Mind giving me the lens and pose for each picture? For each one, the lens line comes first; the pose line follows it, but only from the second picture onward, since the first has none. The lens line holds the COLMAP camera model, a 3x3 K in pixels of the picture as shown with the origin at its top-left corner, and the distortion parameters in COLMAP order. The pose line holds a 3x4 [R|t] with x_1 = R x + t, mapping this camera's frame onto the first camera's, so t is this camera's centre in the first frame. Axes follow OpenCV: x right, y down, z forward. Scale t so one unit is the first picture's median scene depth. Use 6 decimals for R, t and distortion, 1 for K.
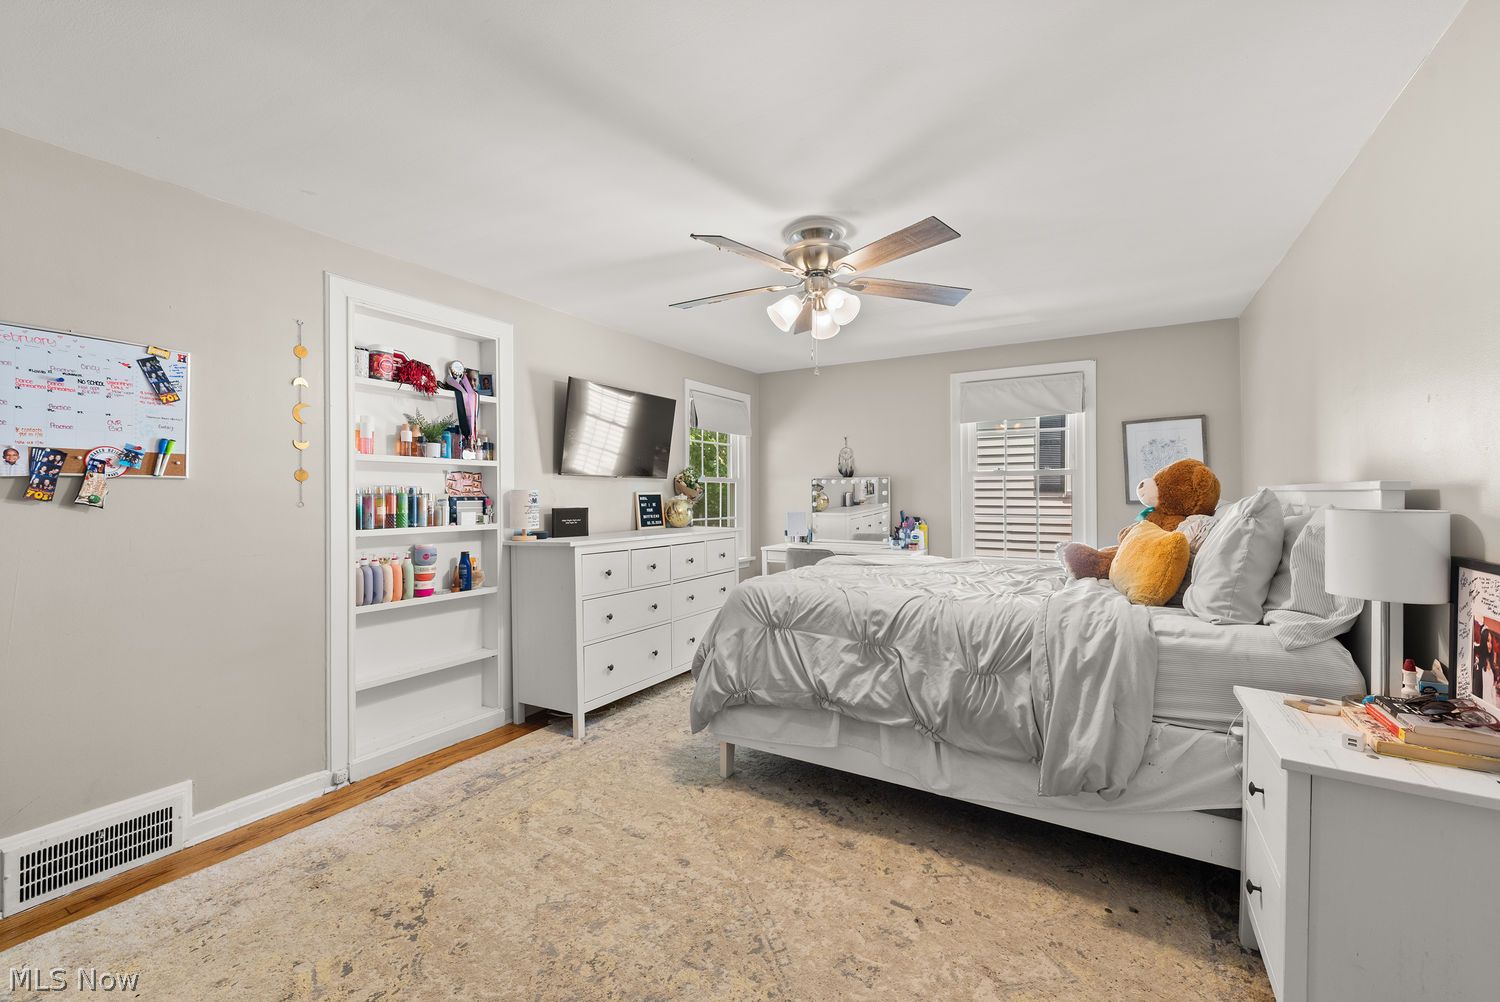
lens RADIAL K [[615.4, 0, 751.8], [0, 615.4, 494.4], [0, 0, 1]] dist [0.000871, -0.000882]
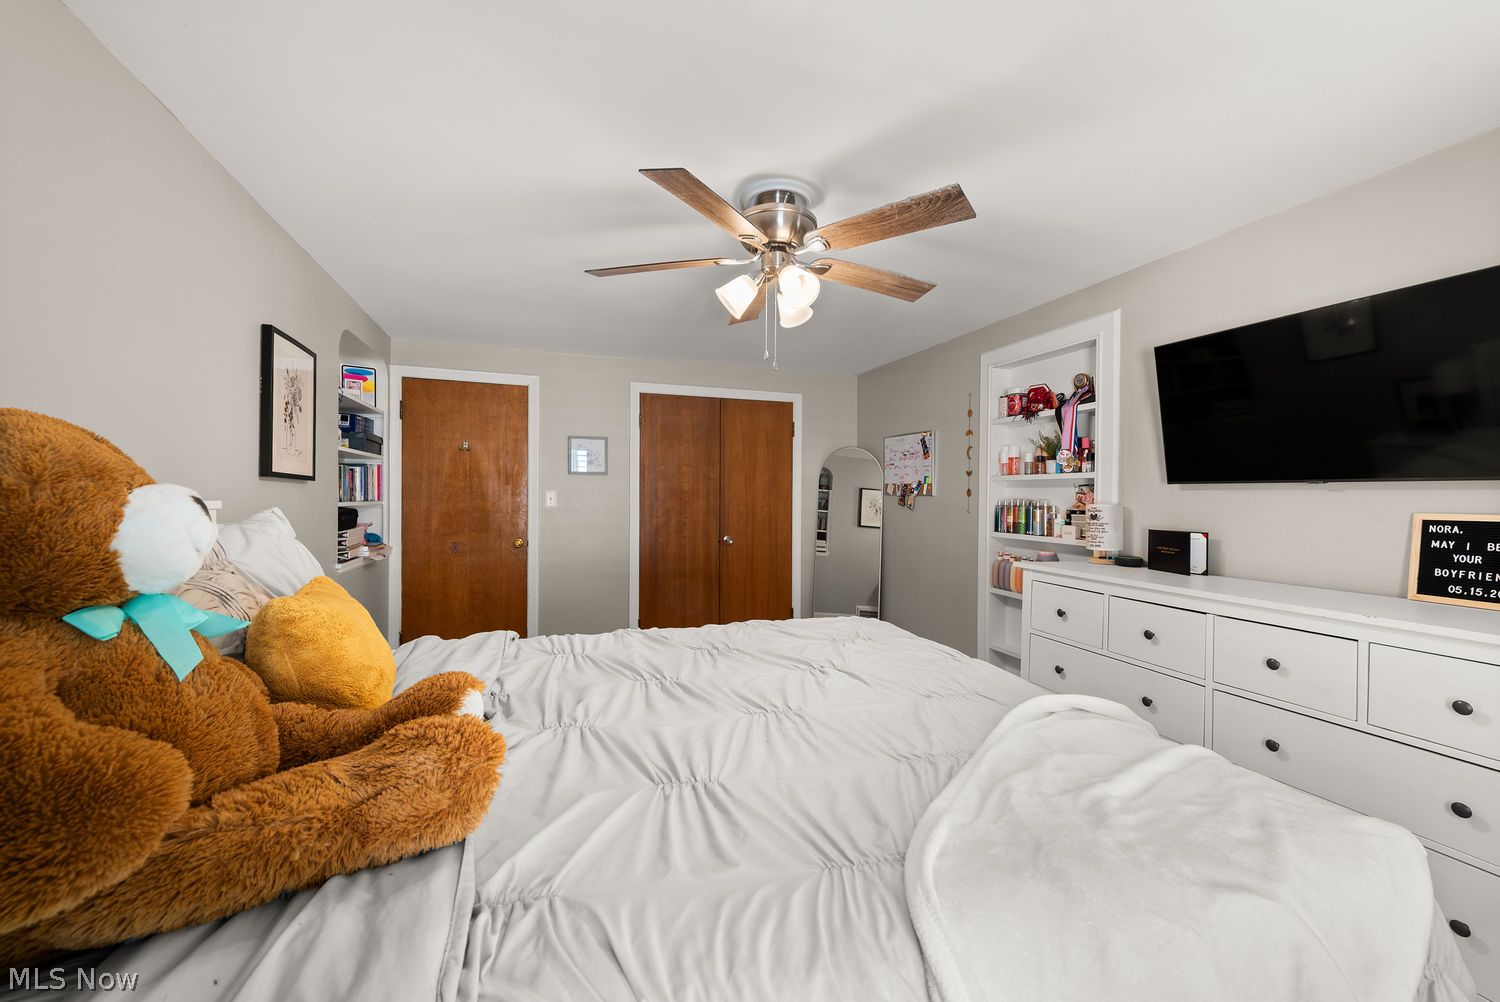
lens RADIAL K [[606.1, 0, 749.8], [0, 606.1, 499.8], [0, 0, 1]] dist [0.008037, -0.002587]
pose [[-0.662660, 0.004168, -0.748908, 0.728761], [-0.006382, 0.999917, 0.011212, -0.024540], [0.748893, 0.012209, -0.662579, 1.485012]]
